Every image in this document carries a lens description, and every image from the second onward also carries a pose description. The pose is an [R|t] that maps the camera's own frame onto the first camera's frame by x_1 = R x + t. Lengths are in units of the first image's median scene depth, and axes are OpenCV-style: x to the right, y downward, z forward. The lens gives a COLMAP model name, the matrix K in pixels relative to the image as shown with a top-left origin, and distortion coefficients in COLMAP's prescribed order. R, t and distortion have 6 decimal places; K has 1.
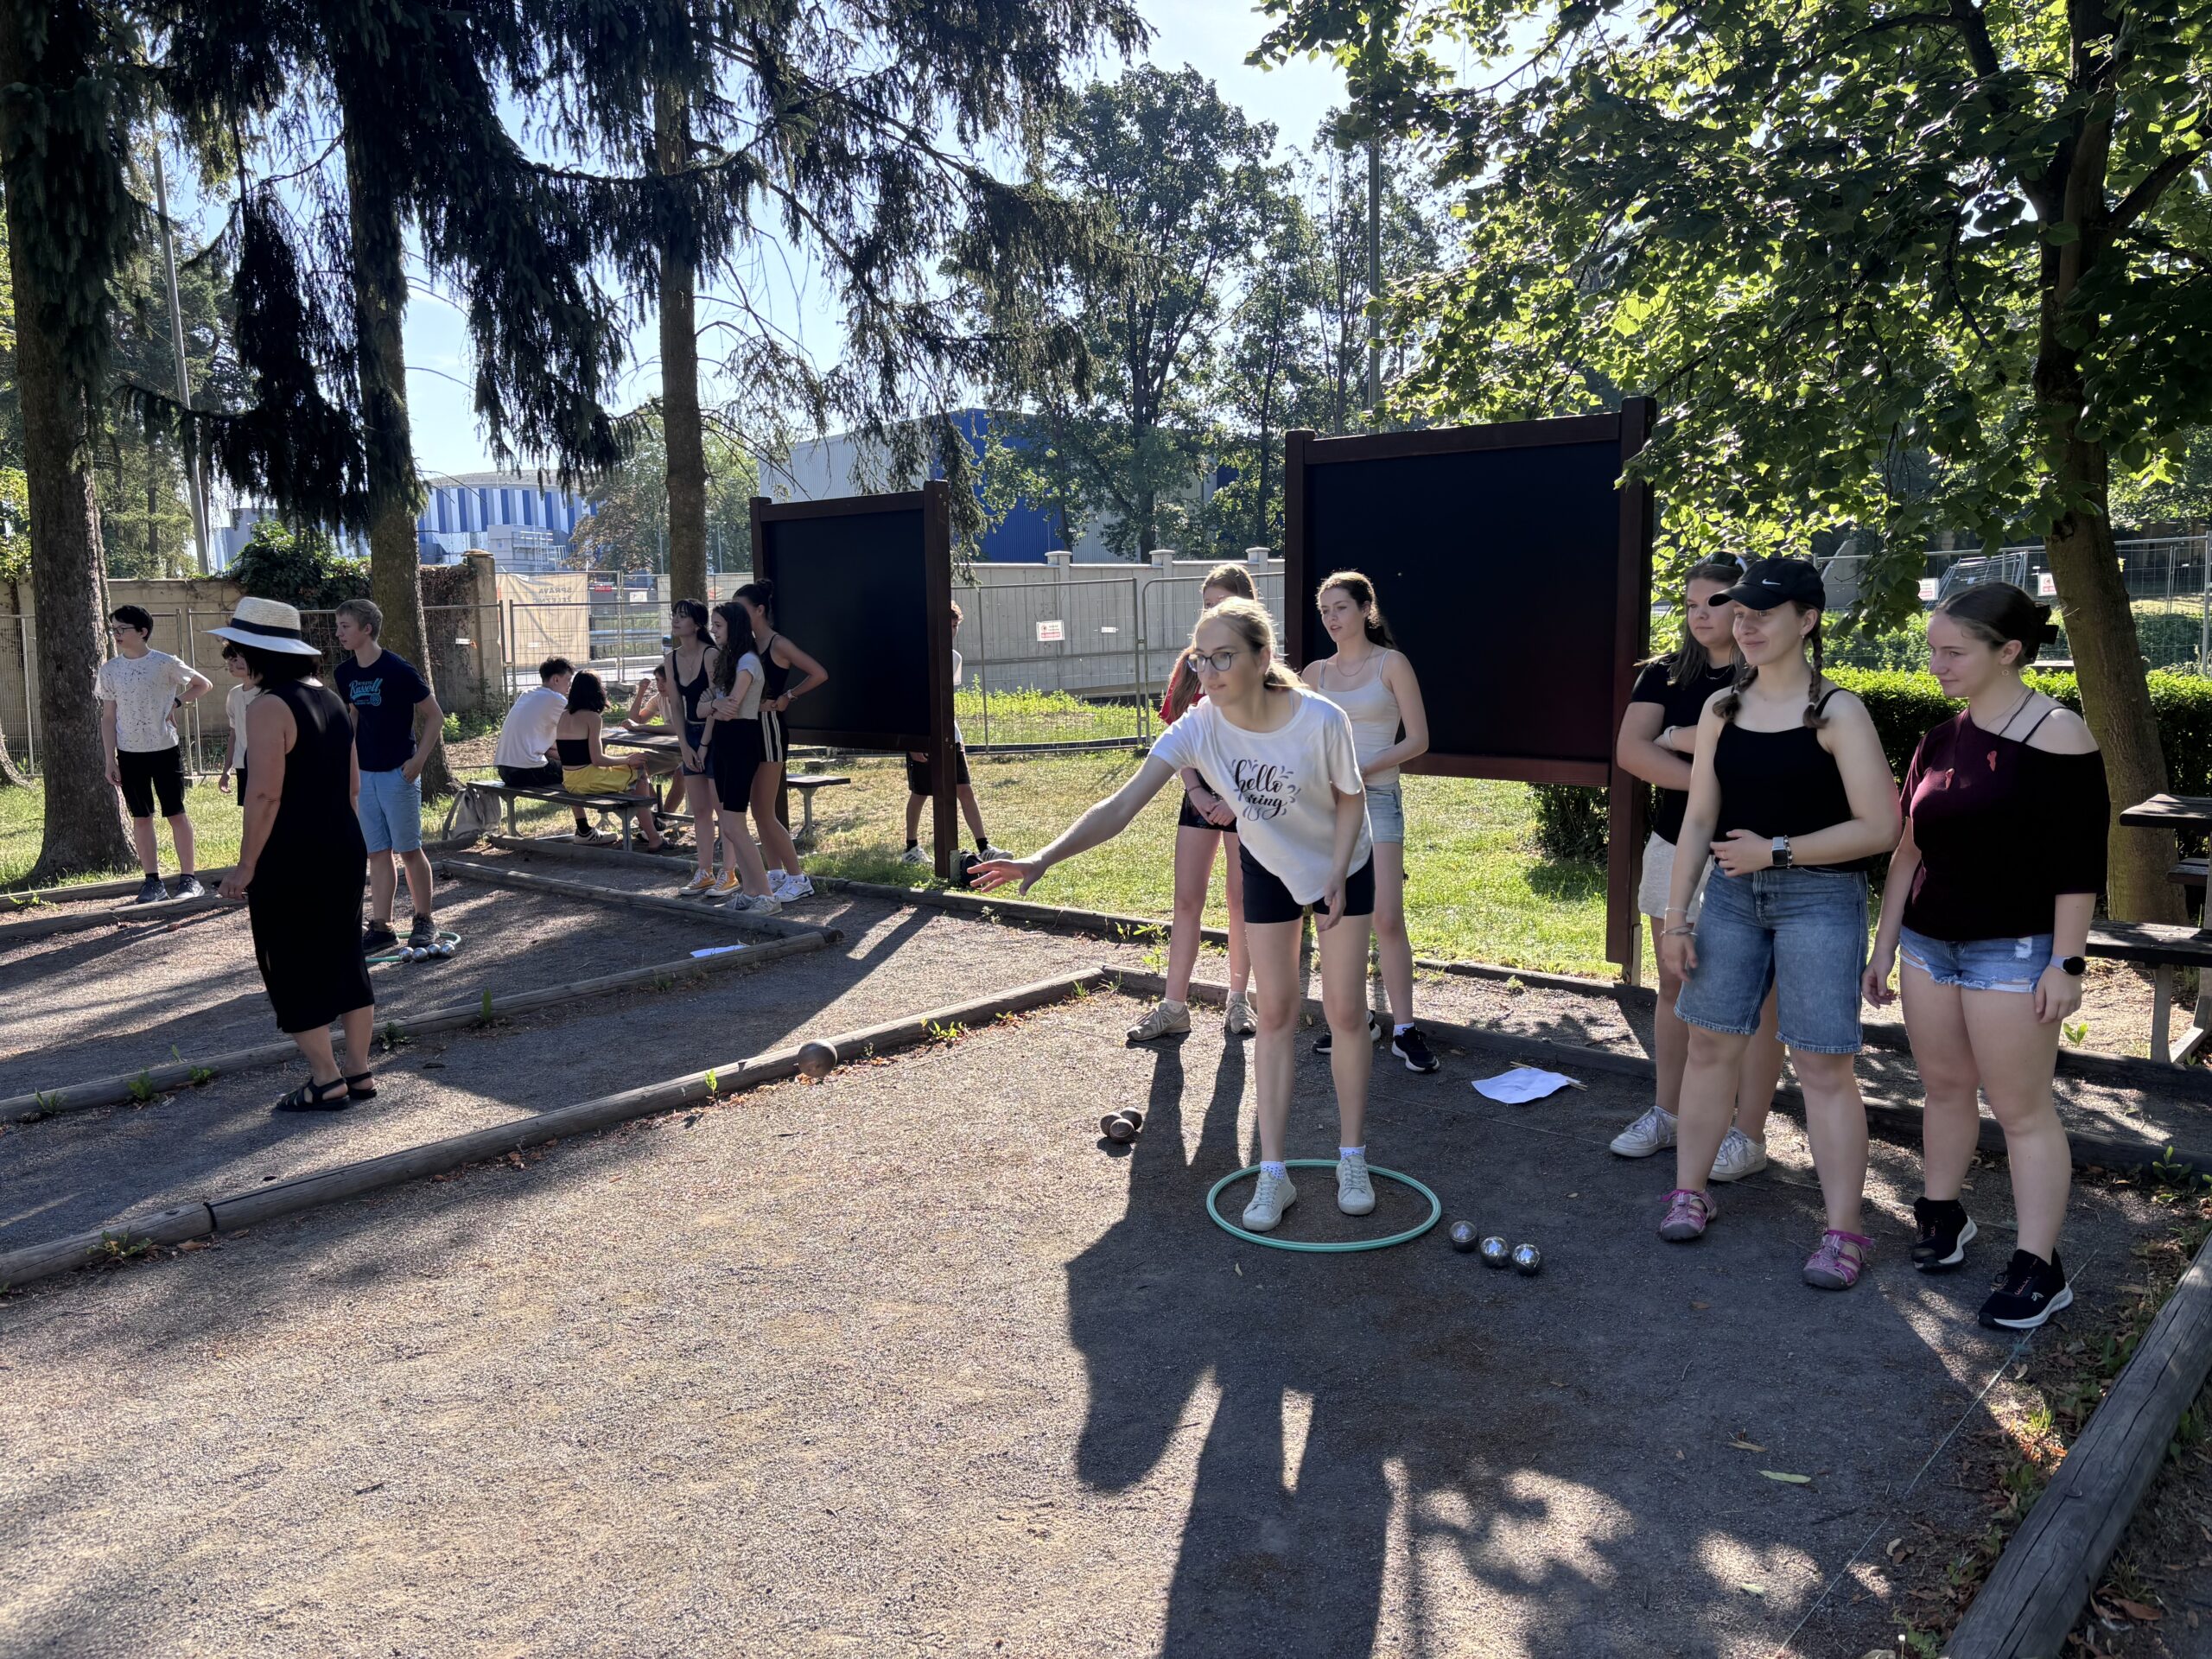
lens RADIAL K [[1657.2, 0, 1104.8], [0, 1657.2, 853.6], [0, 0, 1]] dist [0.044822, -0.053555]
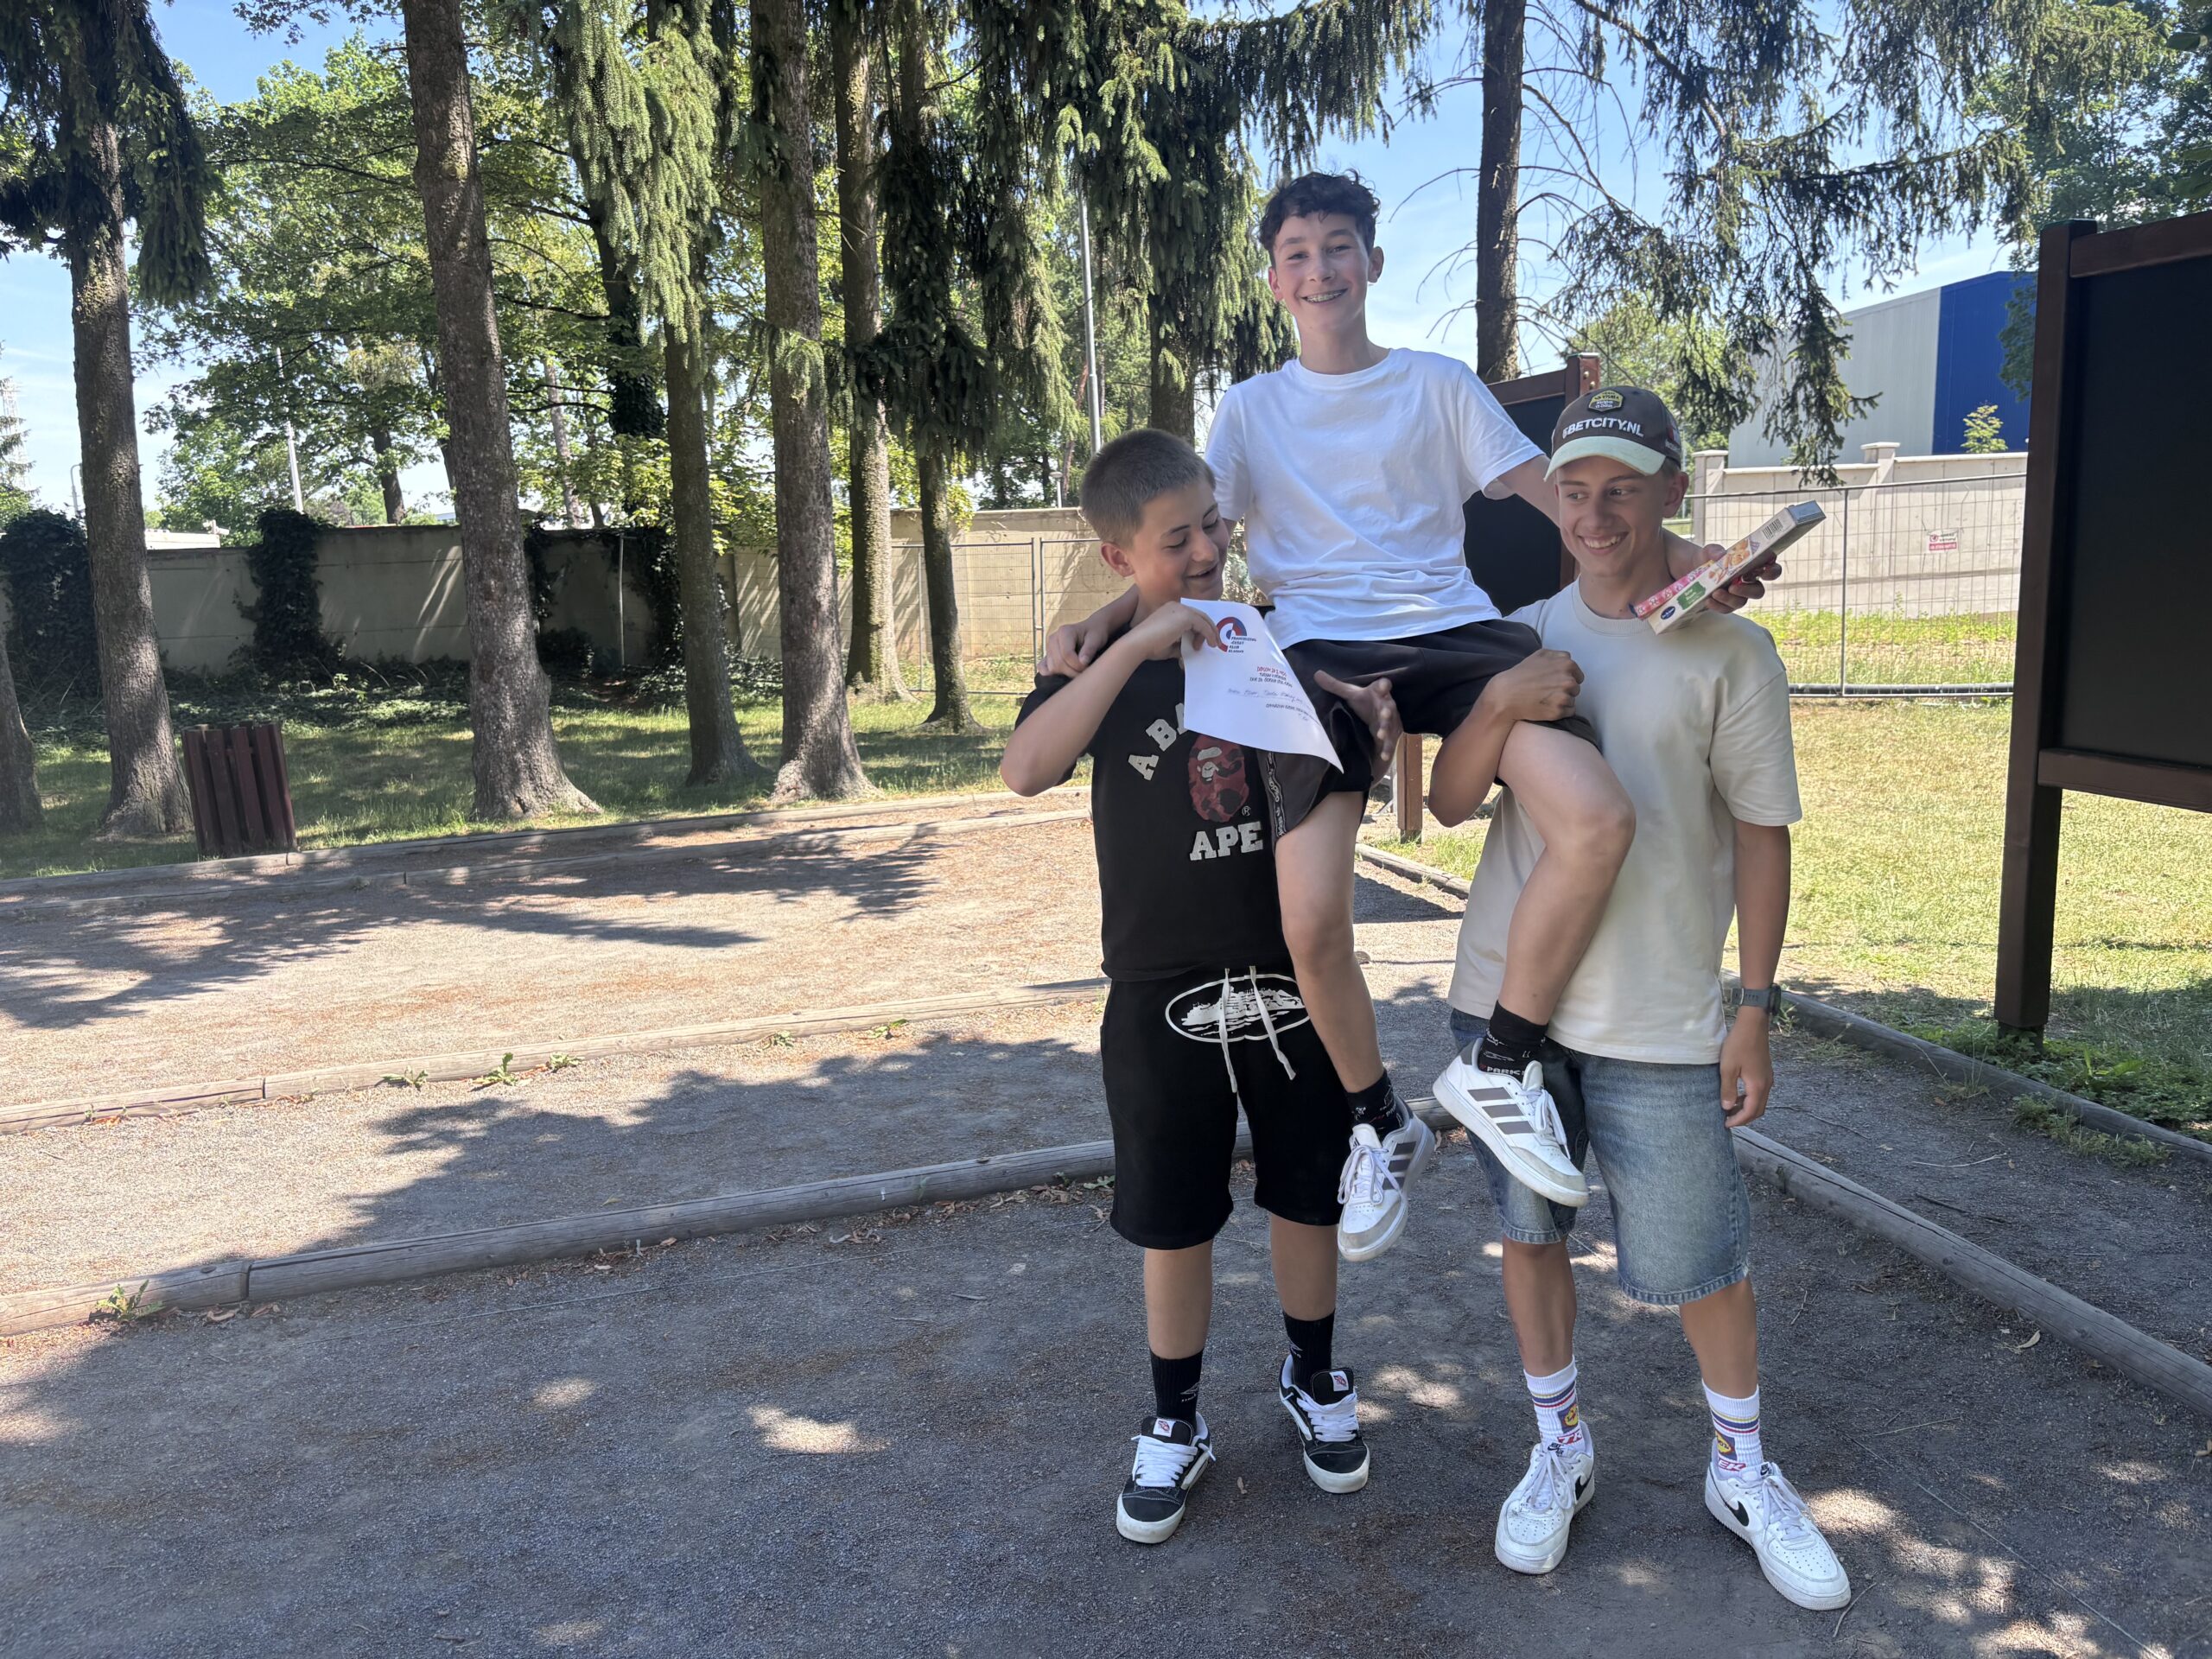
lens RADIAL K [[1657.2, 0, 1091.4], [0, 1657.2, 845.7], [0, 0, 1]] dist [0.044822, -0.053555]
pose [[0.841383, 0.083206, -0.533996, 0.060677], [-0.057690, 0.996259, 0.064336, -0.017531], [0.537351, -0.023325, 0.843036, 0.109288]]
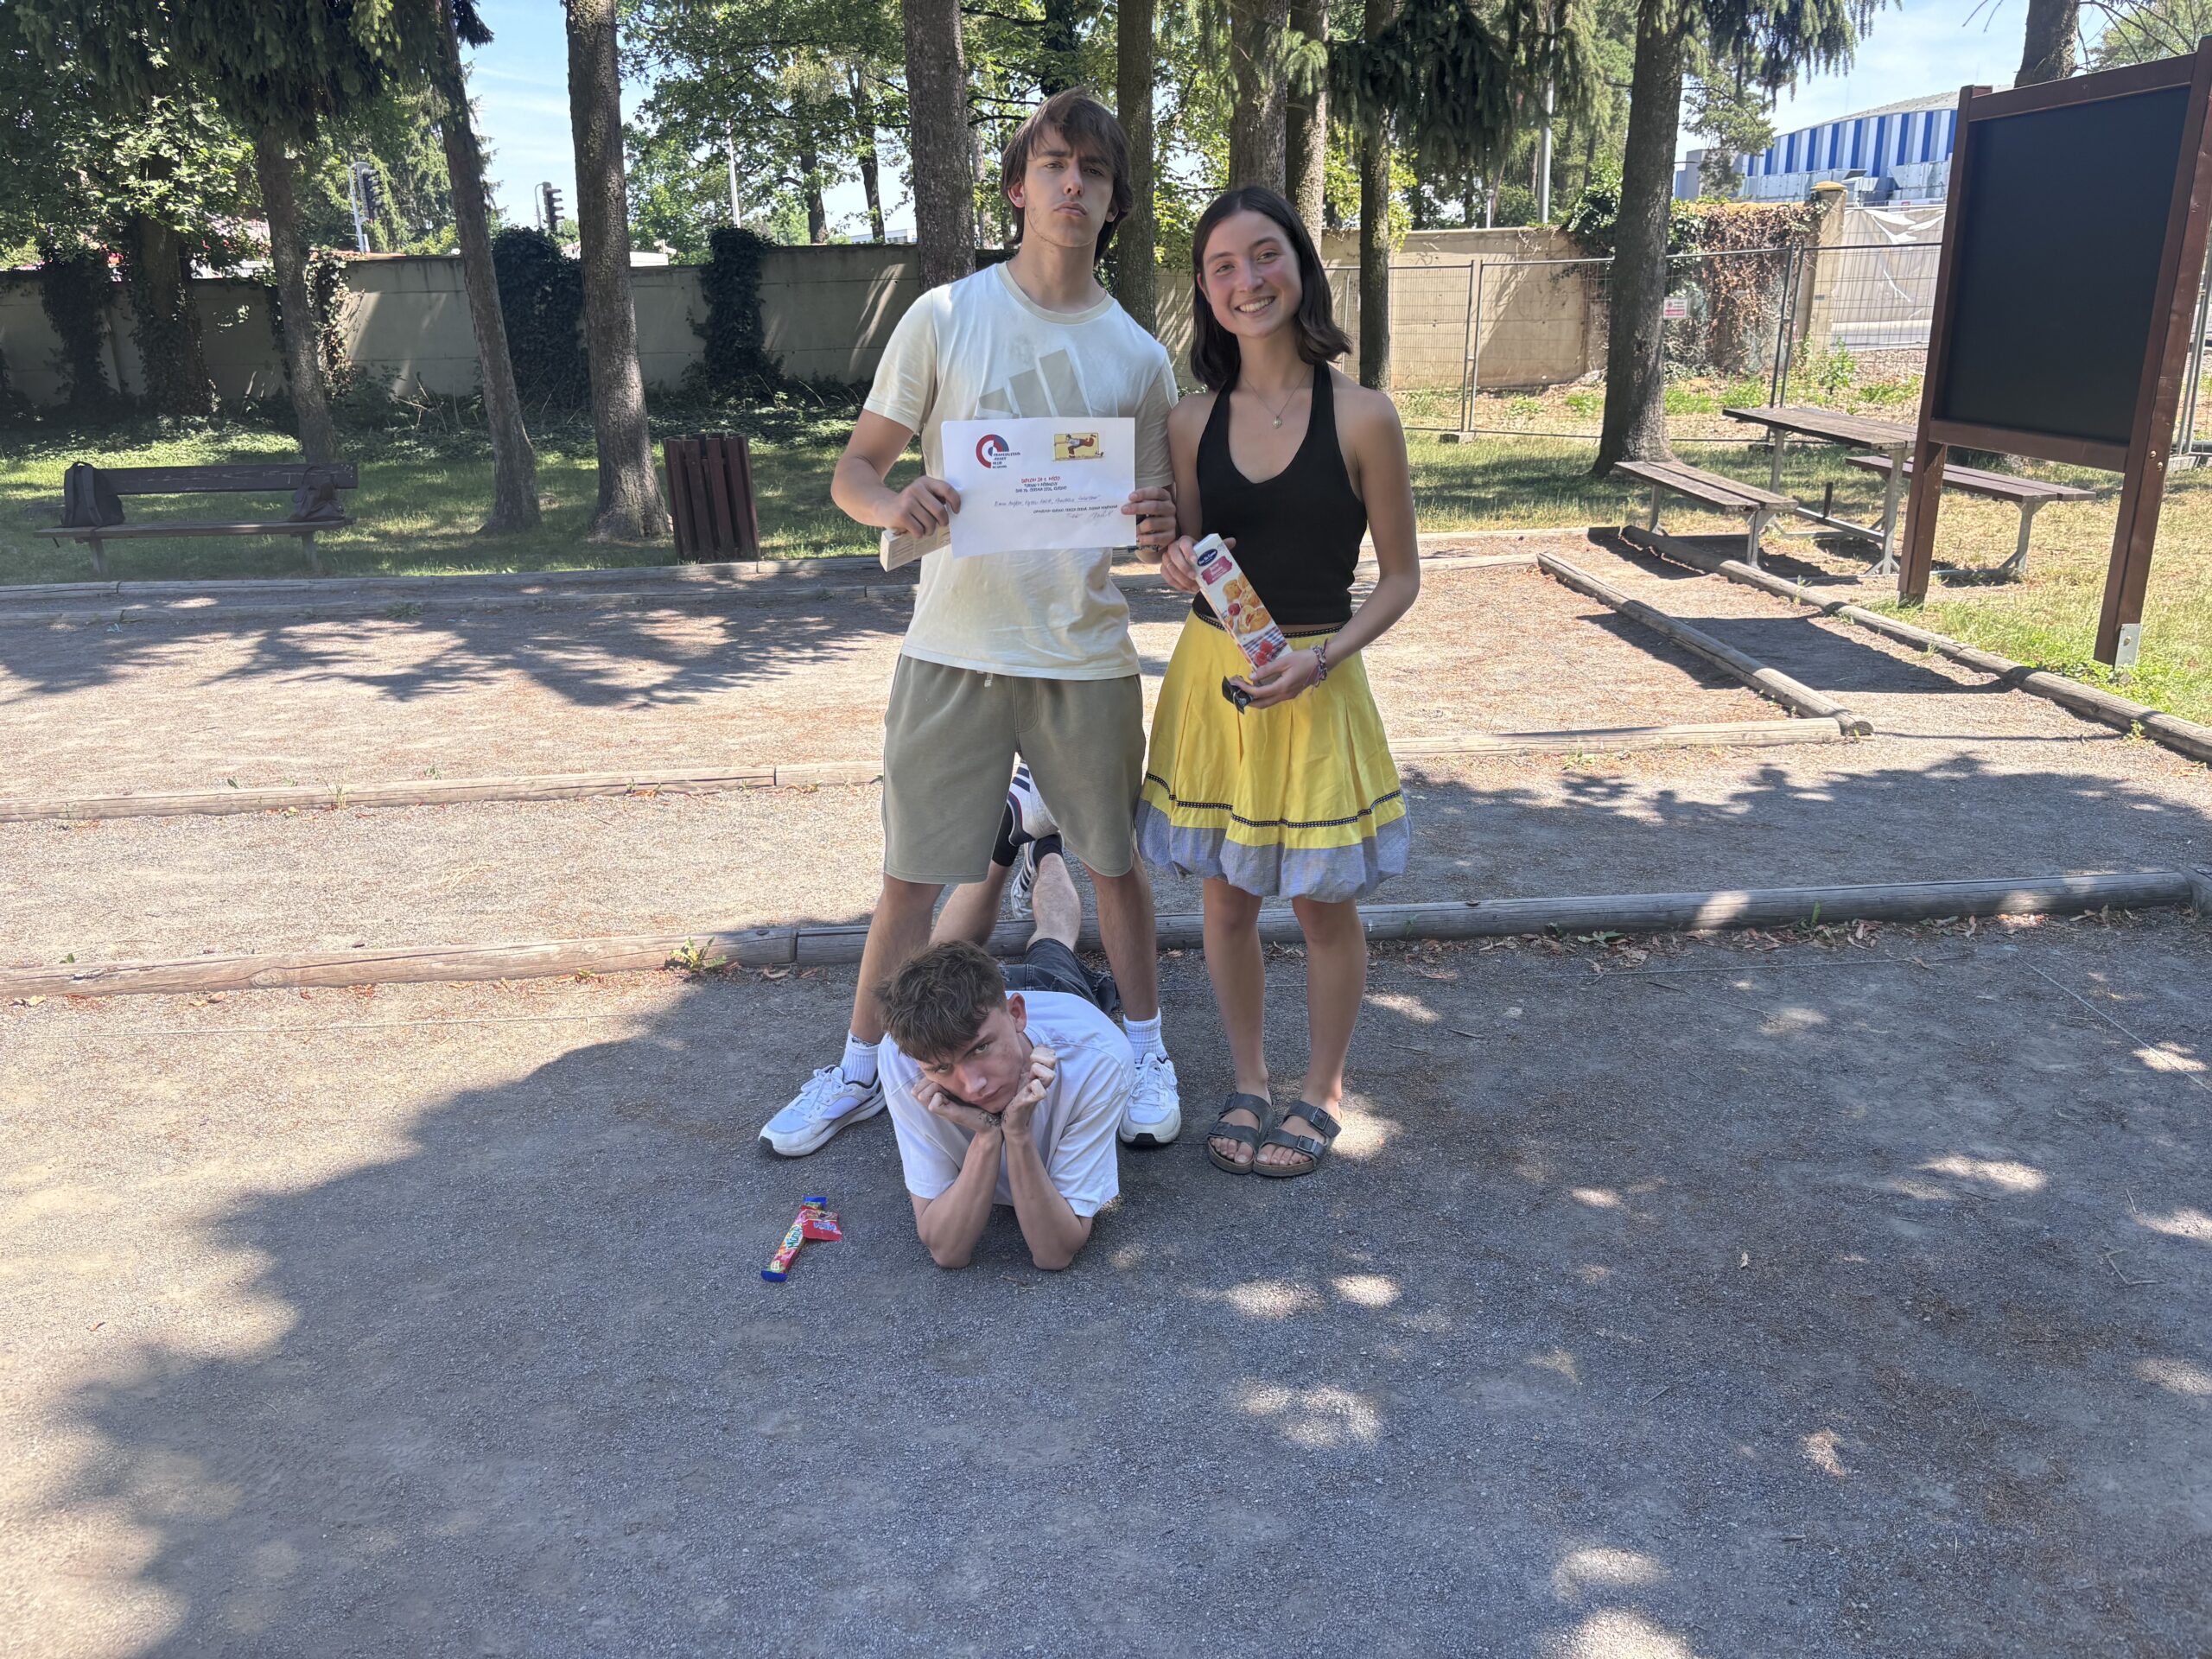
lens RADIAL K [[1657.2, 0, 1096.8], [0, 1657.2, 836.4], [0, 0, 1]] dist [0.044822, -0.053555]
pose [[0.696940, 0.225884, -0.680626, 0.046970], [-0.093228, 0.969581, 0.226319, -0.014224], [0.711044, -0.094278, 0.696798, 0.100477]]
